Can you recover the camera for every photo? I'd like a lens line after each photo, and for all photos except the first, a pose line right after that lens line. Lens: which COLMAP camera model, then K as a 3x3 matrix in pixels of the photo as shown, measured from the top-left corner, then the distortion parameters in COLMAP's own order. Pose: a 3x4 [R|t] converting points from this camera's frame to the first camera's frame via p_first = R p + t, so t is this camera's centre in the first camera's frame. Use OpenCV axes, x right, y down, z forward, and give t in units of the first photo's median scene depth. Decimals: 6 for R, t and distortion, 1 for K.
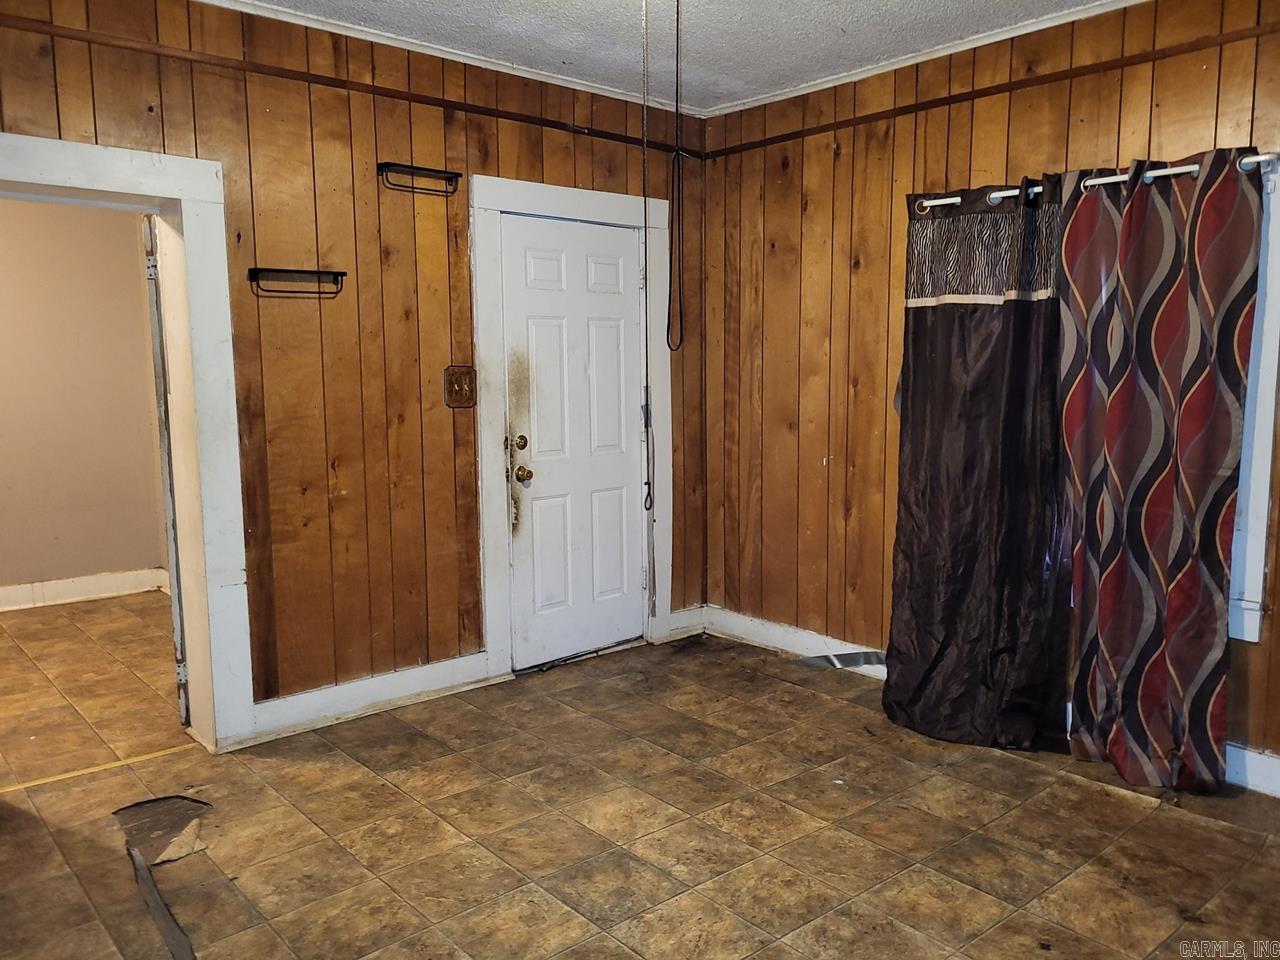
lens RADIAL K [[971.9, 0, 636.4], [0, 971.9, 477.5], [0, 0, 1]] dist [0.046512, -0.031980]
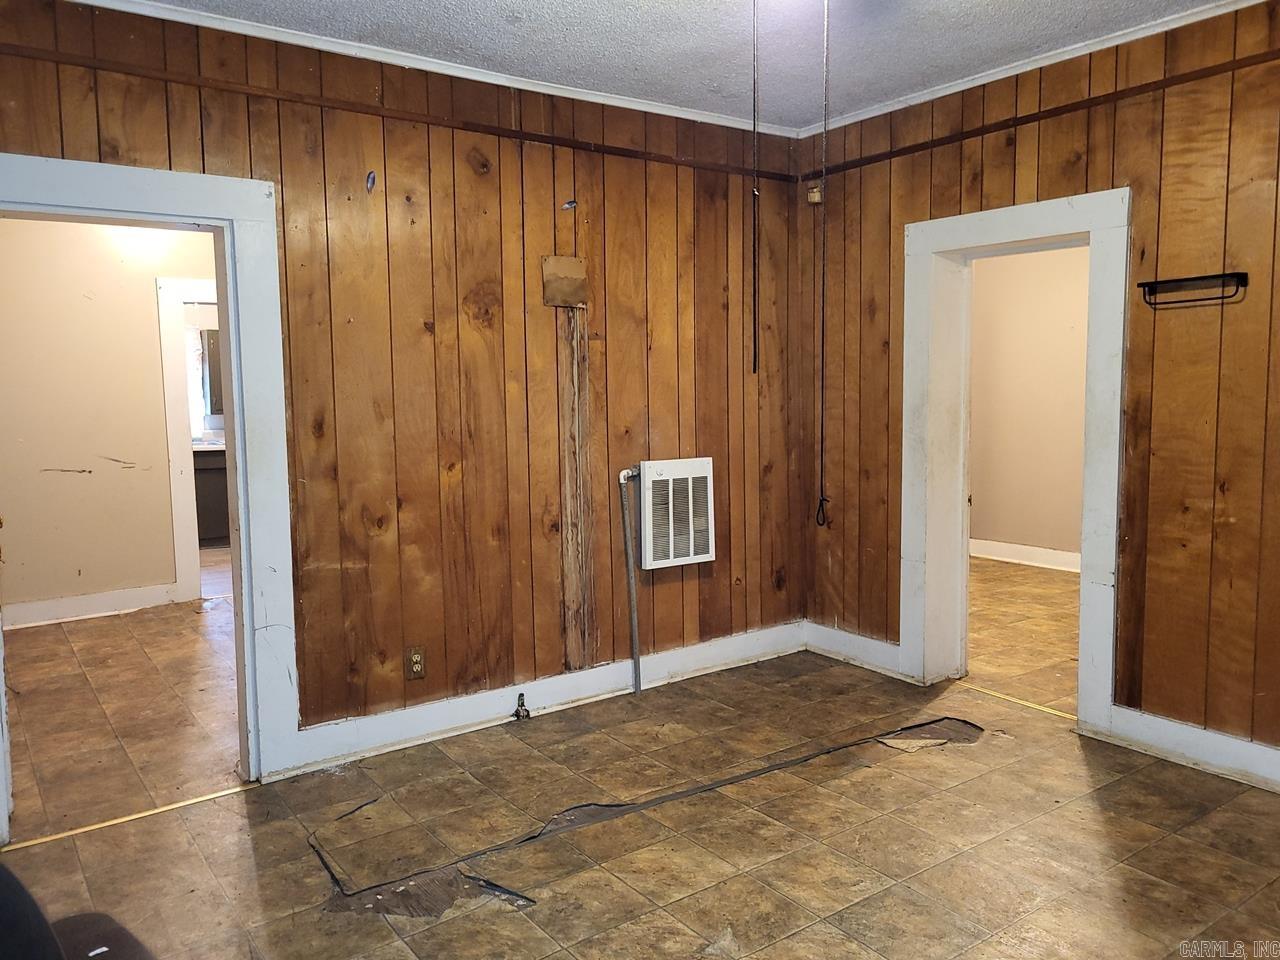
lens RADIAL K [[970.7, 0, 643.4], [0, 970.7, 474.7], [0, 0, 1]] dist [0.052503, -0.045581]
pose [[-0.090474, 0.101644, -0.990698, 0.674605], [-0.102204, 0.988578, 0.110760, -0.074954], [0.990641, 0.111274, -0.079052, 0.574892]]
